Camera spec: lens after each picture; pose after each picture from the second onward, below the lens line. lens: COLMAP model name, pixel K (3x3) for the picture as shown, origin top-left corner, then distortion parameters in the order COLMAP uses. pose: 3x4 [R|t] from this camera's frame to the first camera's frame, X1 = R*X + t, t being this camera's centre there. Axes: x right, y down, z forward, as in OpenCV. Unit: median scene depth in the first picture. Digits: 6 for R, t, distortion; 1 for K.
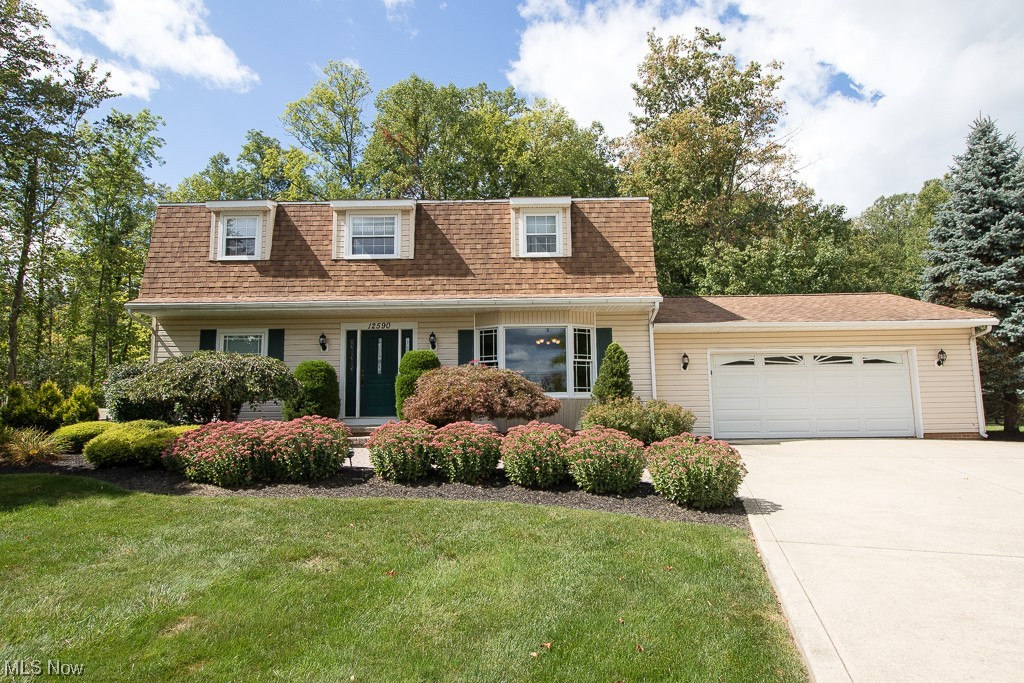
lens RADIAL K [[595.6, 0, 511.7], [0, 595.6, 342.2], [0, 0, 1]] dist [0.008345, -0.000732]
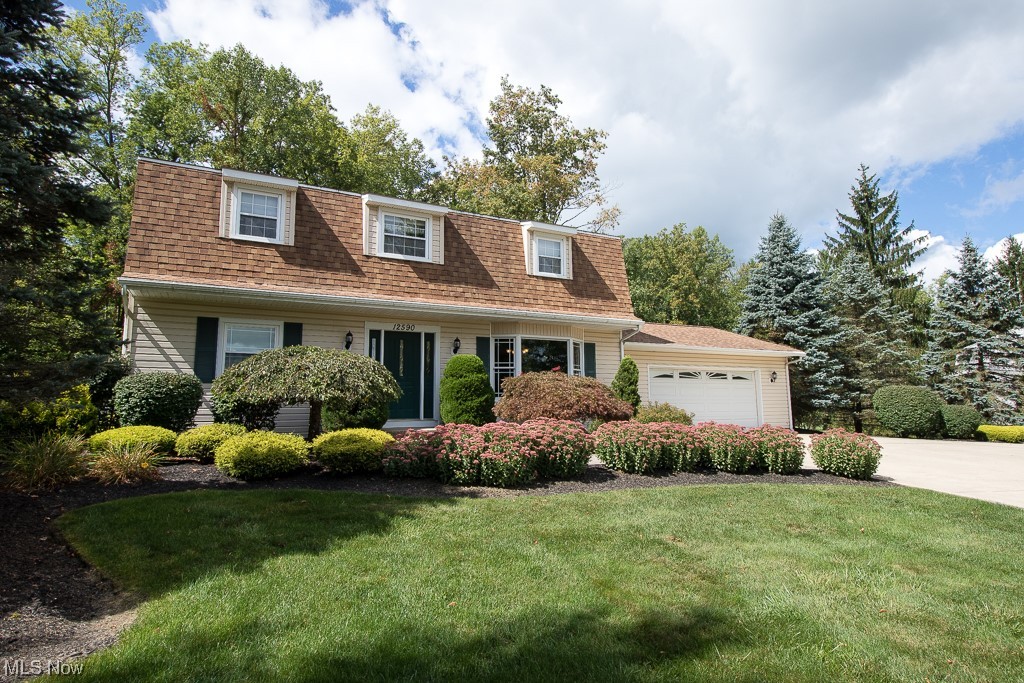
lens RADIAL K [[573.7, 0, 512.3], [0, 573.7, 339.5], [0, 0, 1]] dist [0.018823, -0.000208]
pose [[0.879475, 0.061629, 0.471938, -0.514488], [-0.054852, 0.998098, -0.028119, 0.009832], [-0.472773, -0.001157, 0.881183, 0.072687]]
